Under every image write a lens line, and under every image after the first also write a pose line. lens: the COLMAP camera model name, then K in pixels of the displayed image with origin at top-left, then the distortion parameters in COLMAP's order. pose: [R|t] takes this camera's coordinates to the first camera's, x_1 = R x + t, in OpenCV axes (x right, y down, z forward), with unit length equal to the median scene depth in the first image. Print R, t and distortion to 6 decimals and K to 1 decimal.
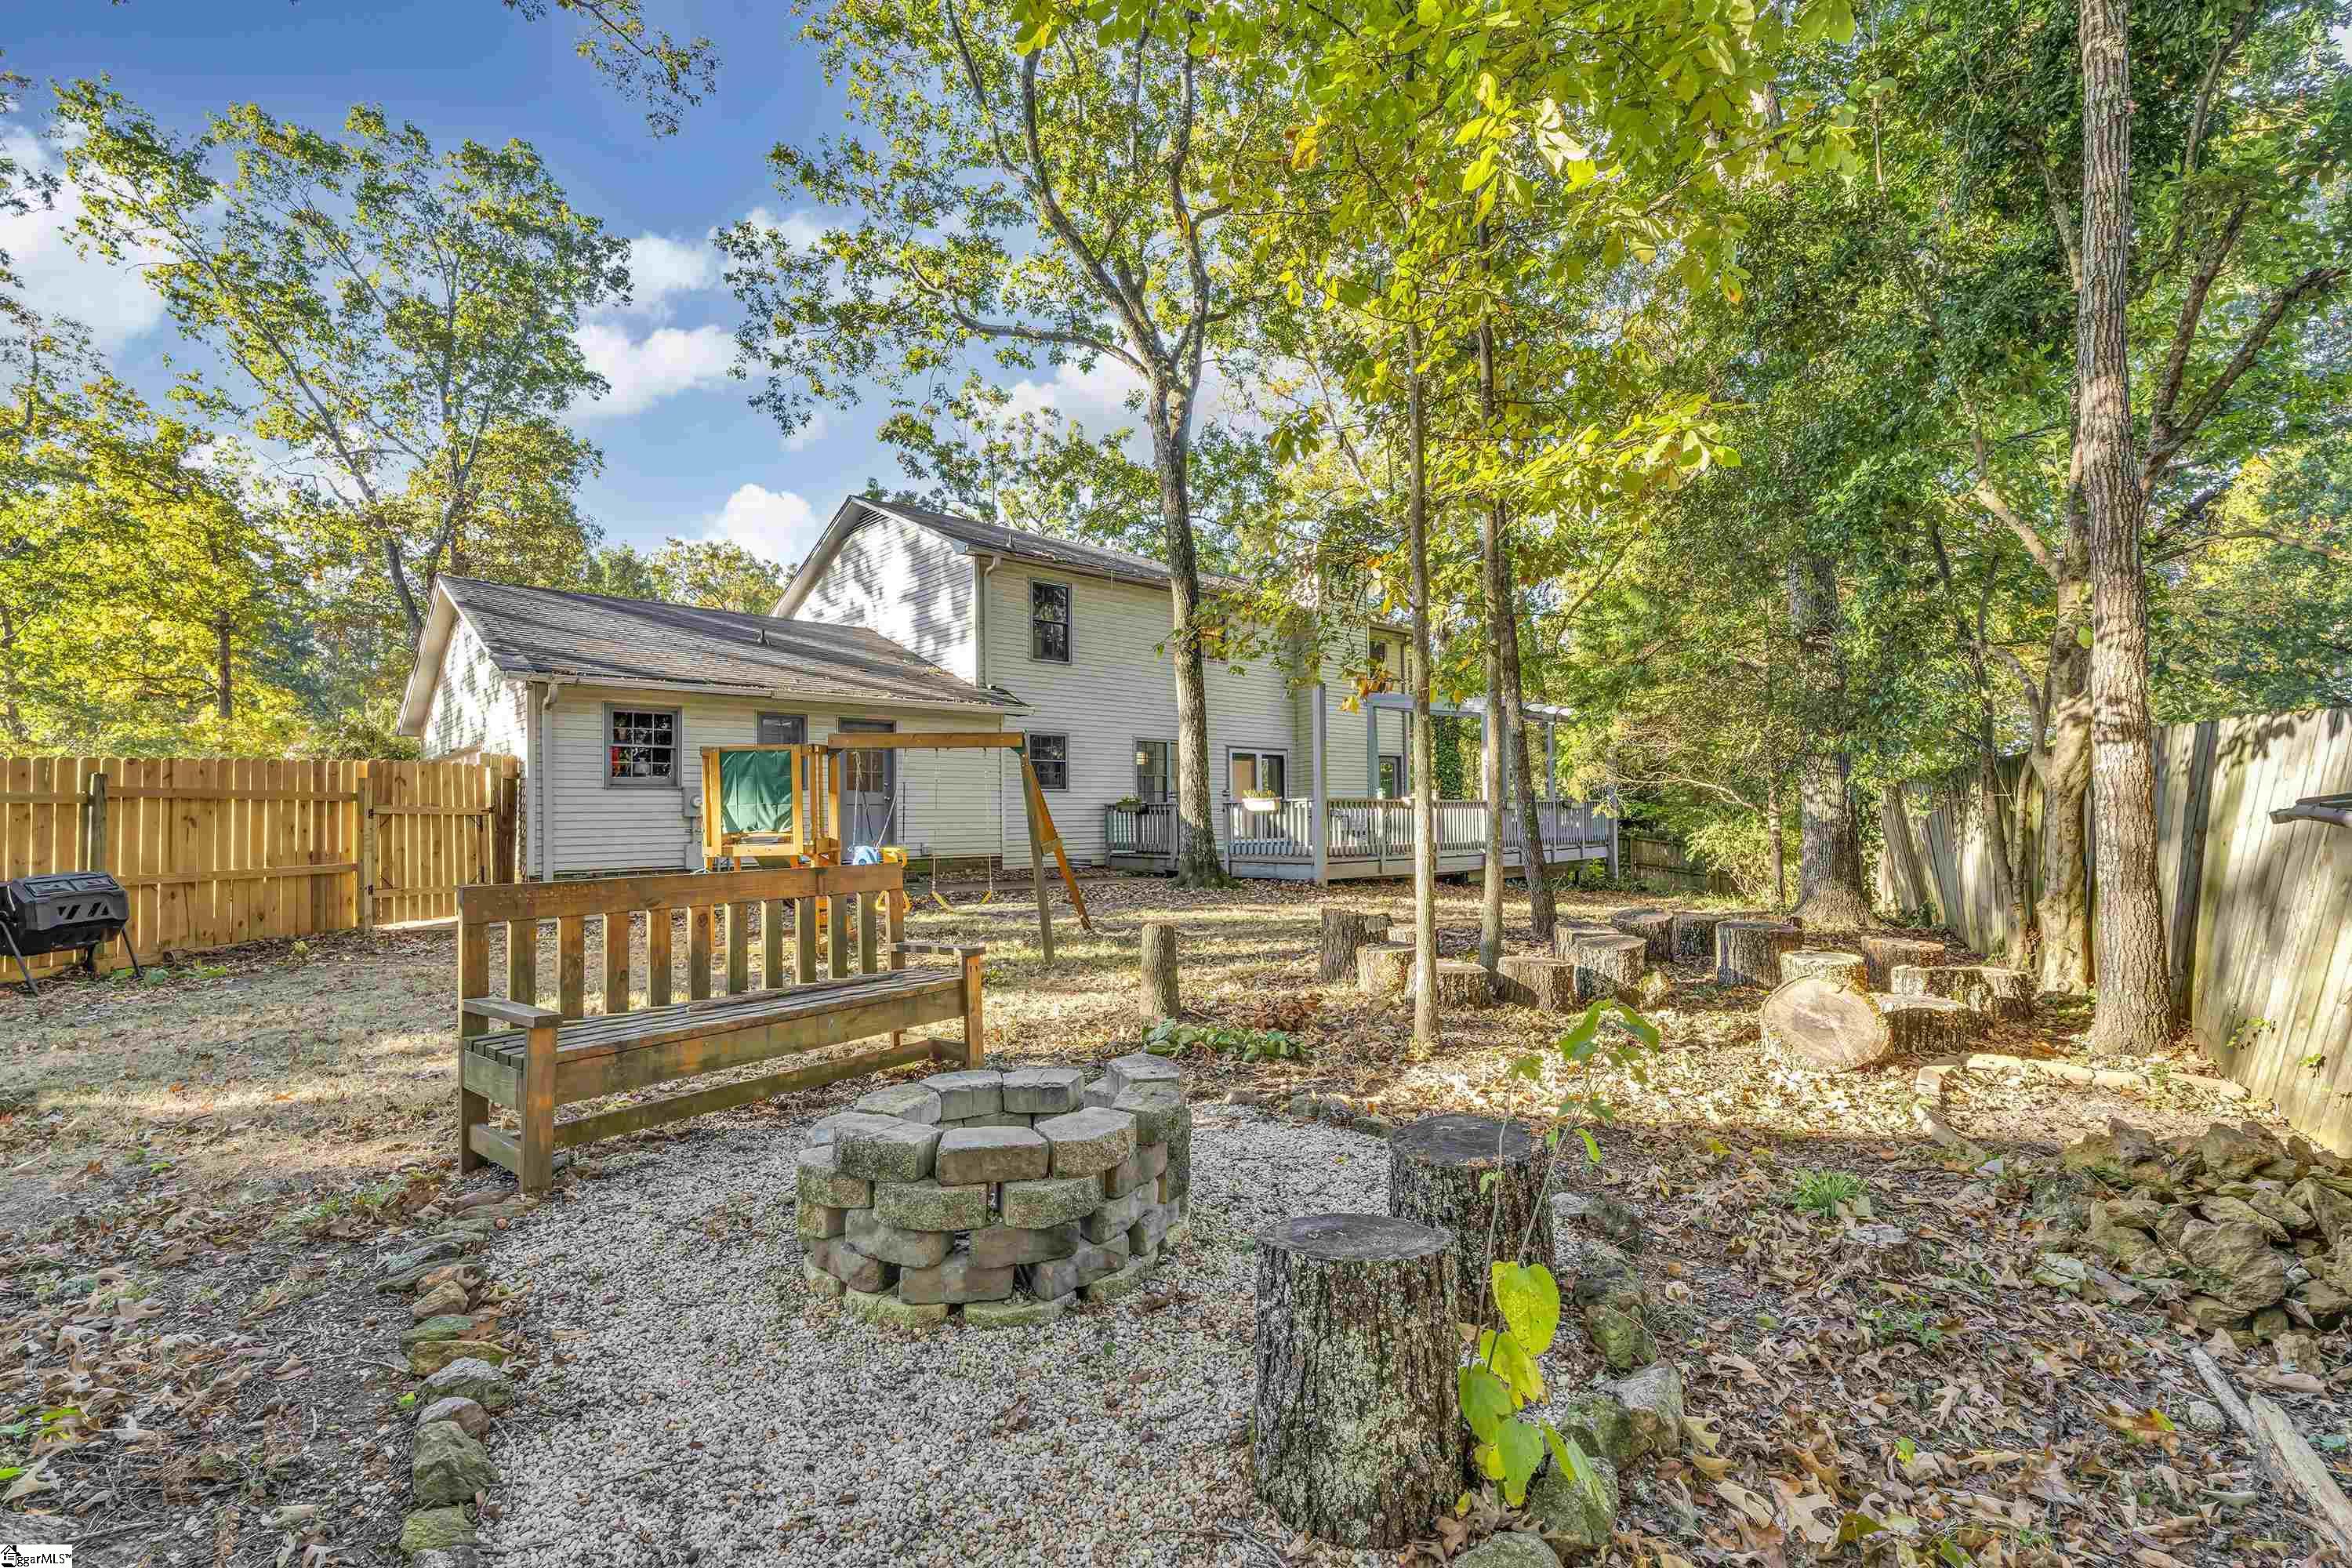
lens RADIAL K [[1051.3, 0, 1176.0], [0, 1051.3, 784.0], [0, 0, 1]] dist [0.000521, 0.000562]
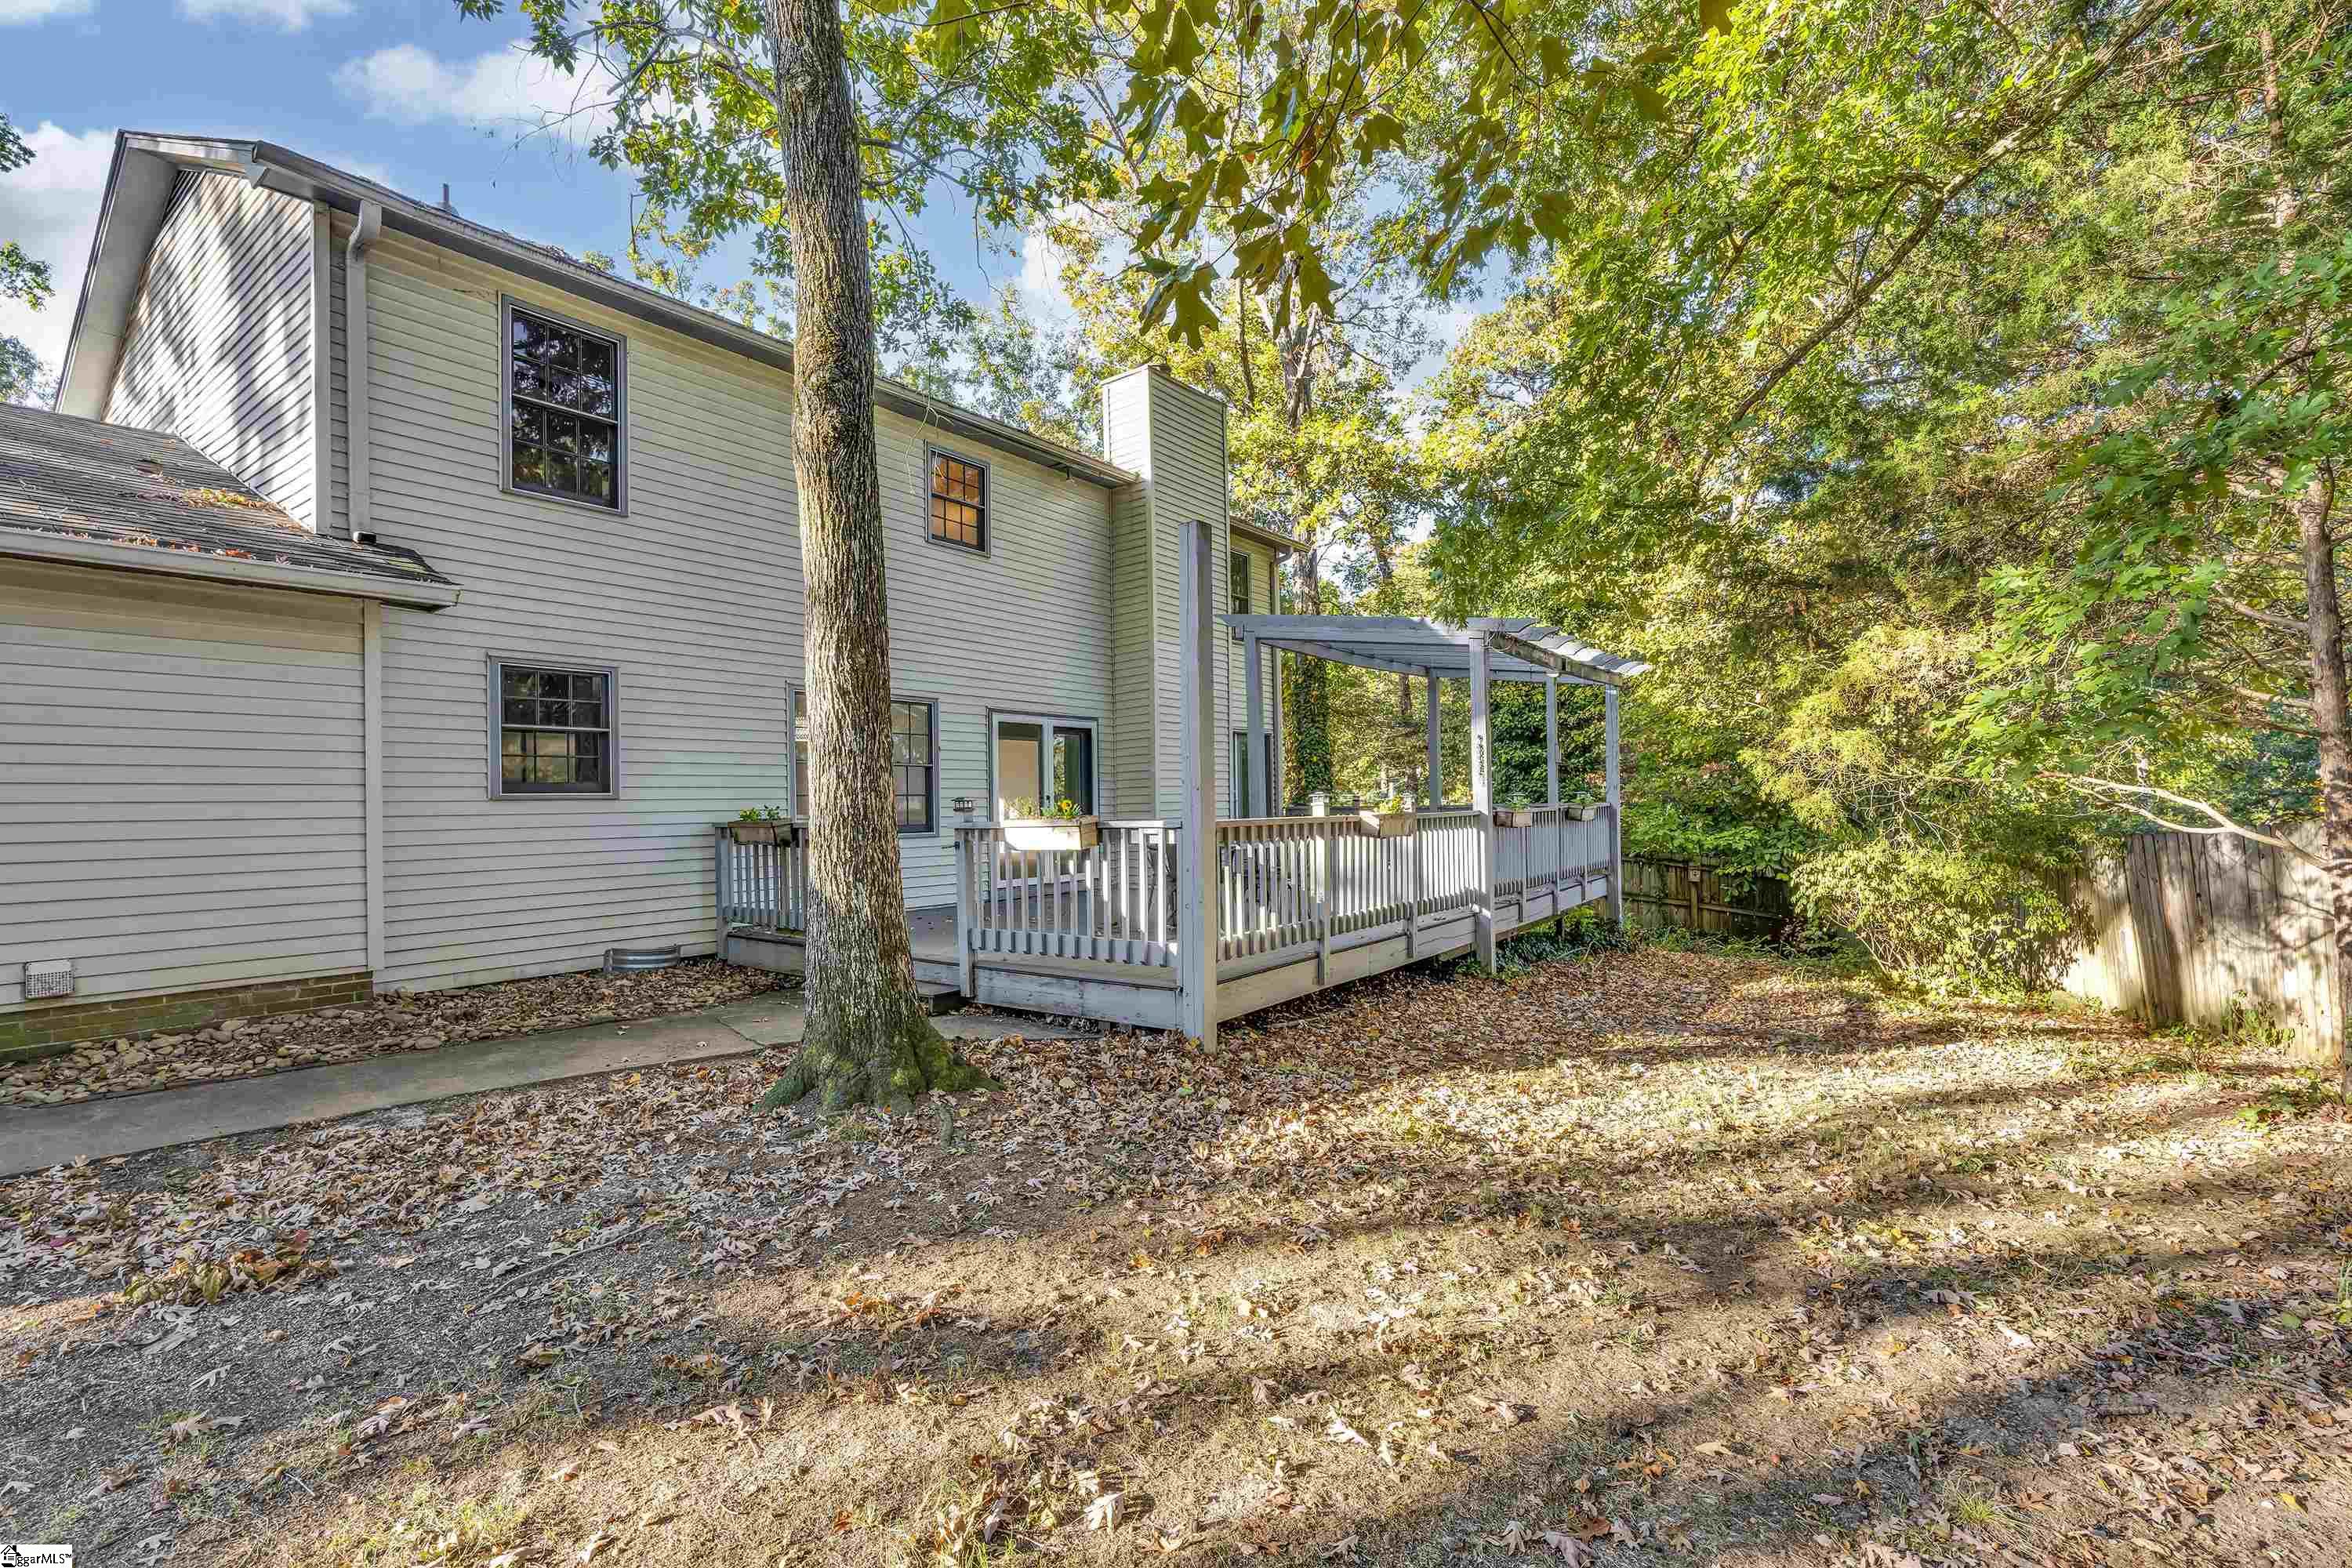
lens RADIAL K [[1051.3, 0, 1176.0], [0, 1051.3, 784.0], [0, 0, 1]] dist [0.000521, 0.000562]
pose [[0.981527, -0.000207, 0.191321, 0.049385], [-0.000914, 0.999983, 0.005769, -0.001532], [-0.191319, -0.005837, 0.981510, 0.554673]]
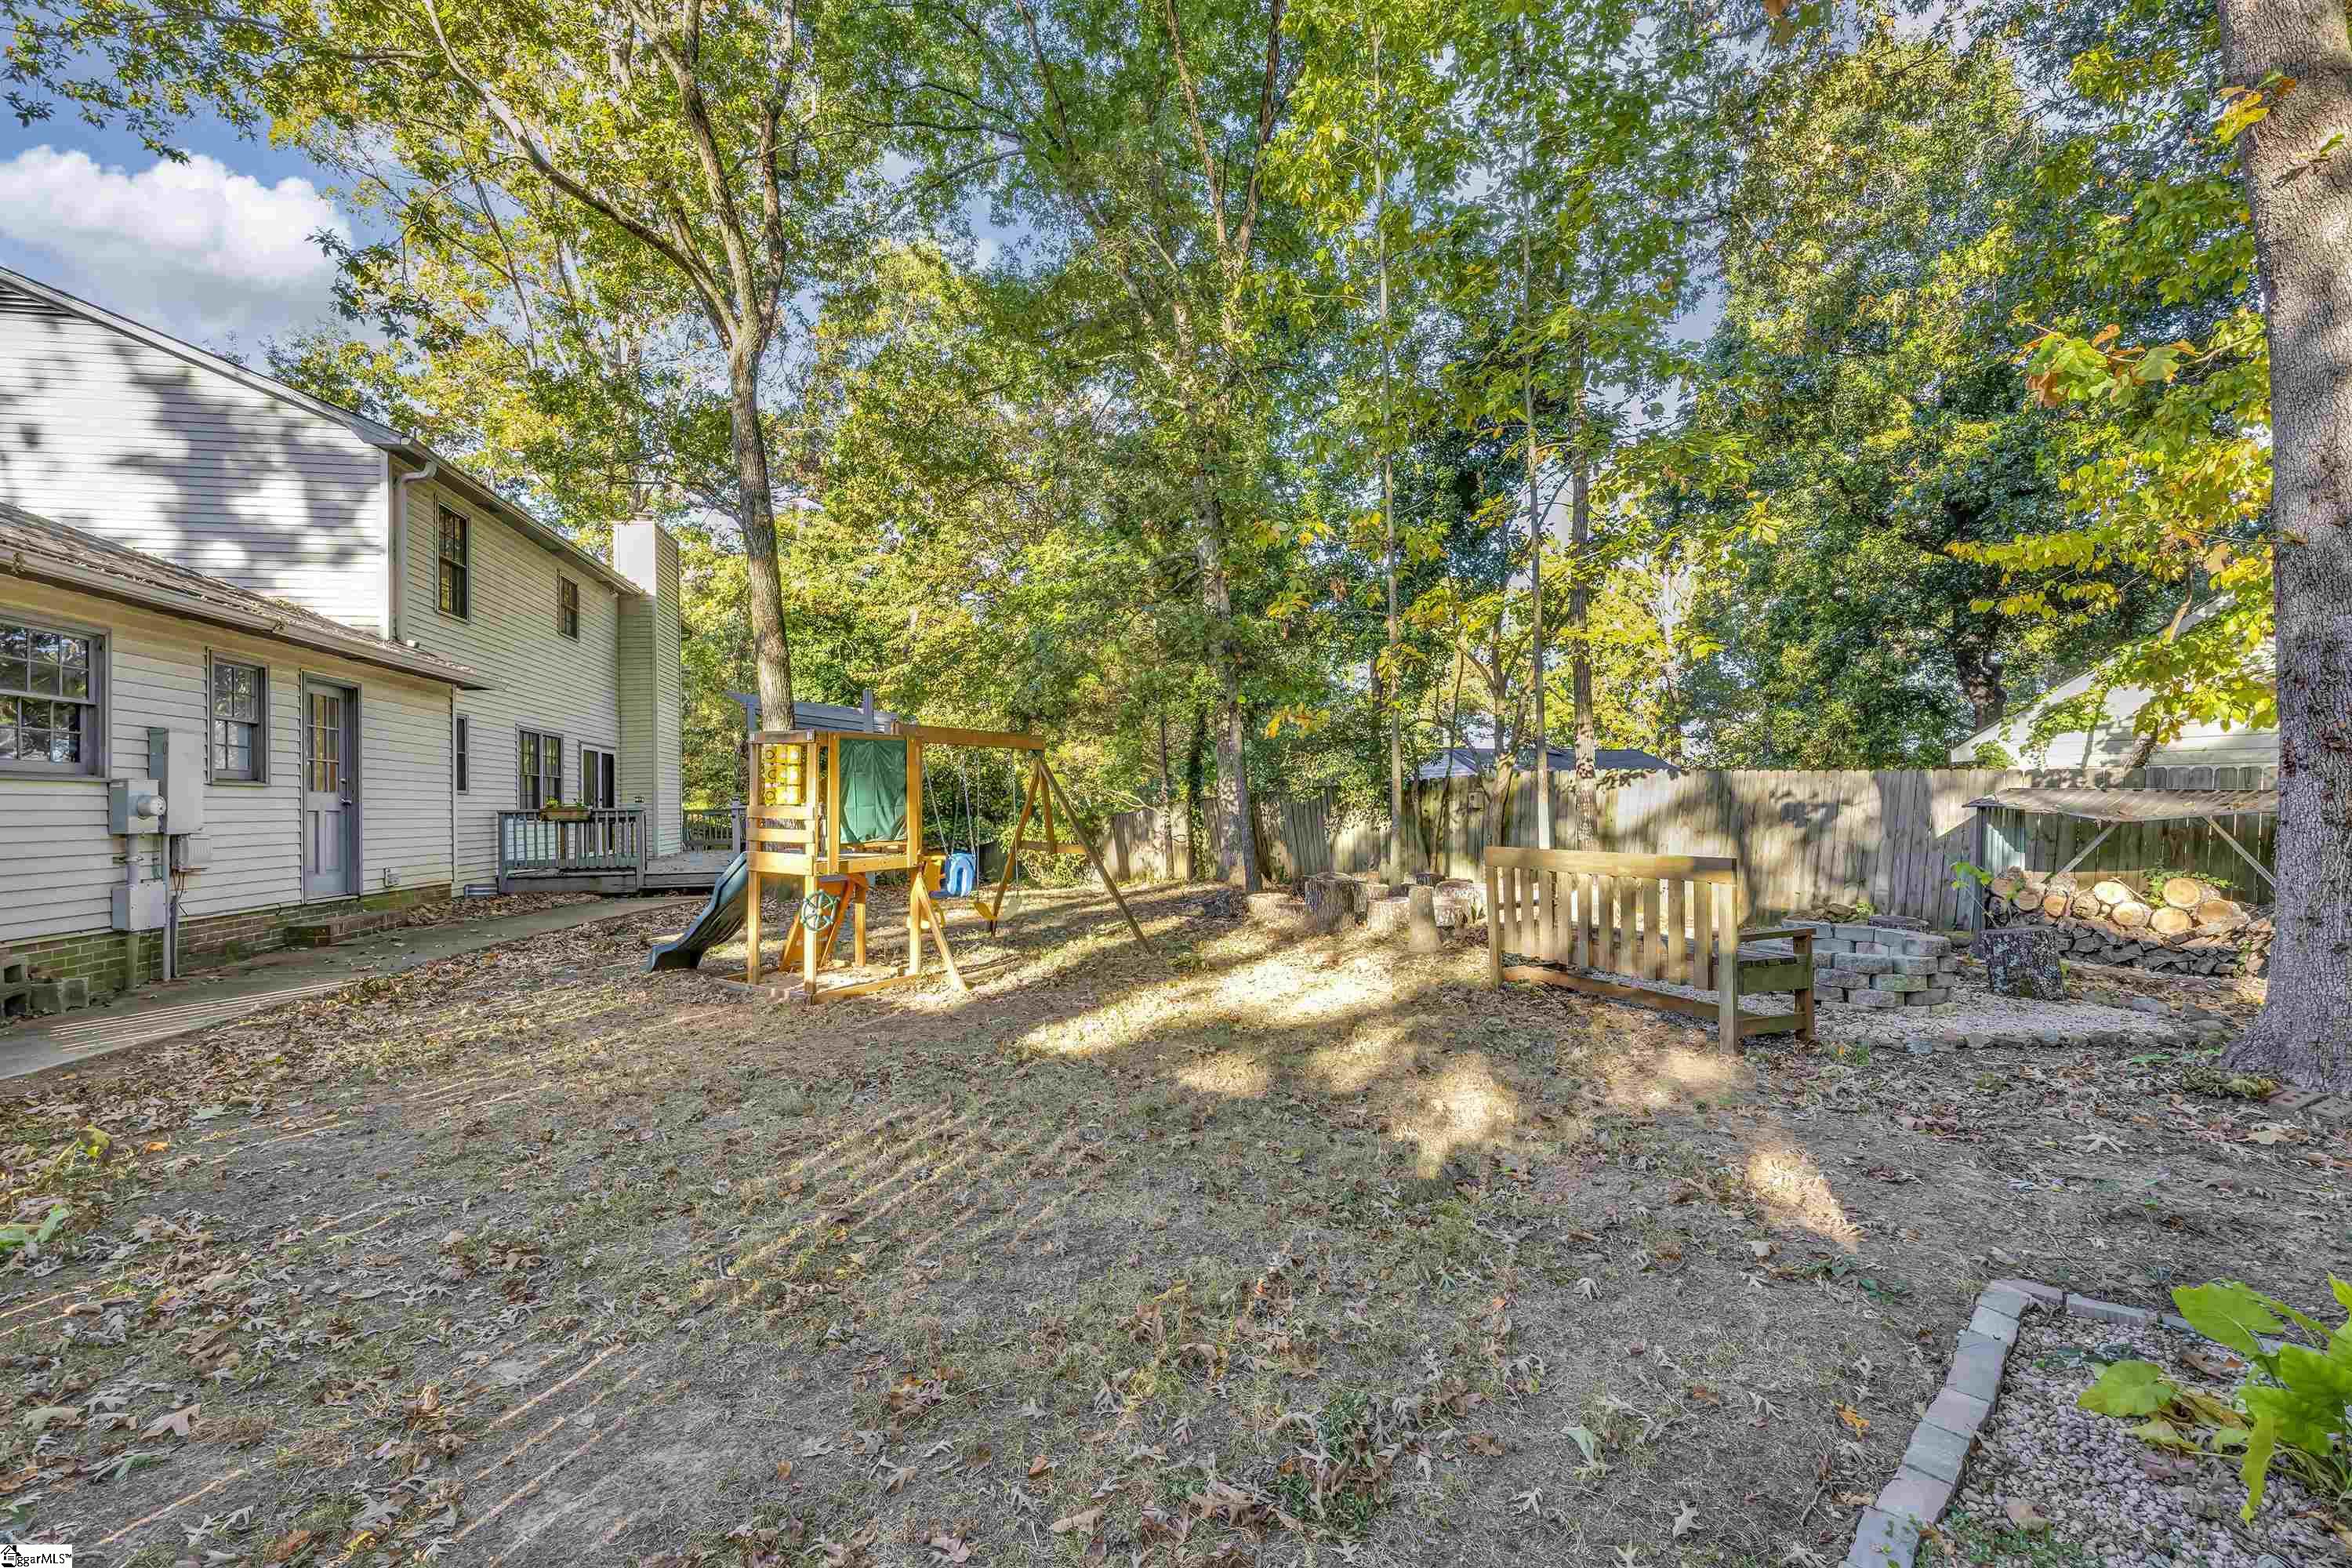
lens RADIAL K [[1051.3, 0, 1176.0], [0, 1051.3, 784.0], [0, 0, 1]] dist [0.000521, 0.000562]
pose [[0.516186, 0.020335, 0.856235, -0.501434], [-0.011770, 0.999792, -0.016649, 0.006910], [-0.856396, -0.001484, 0.516318, 0.208275]]
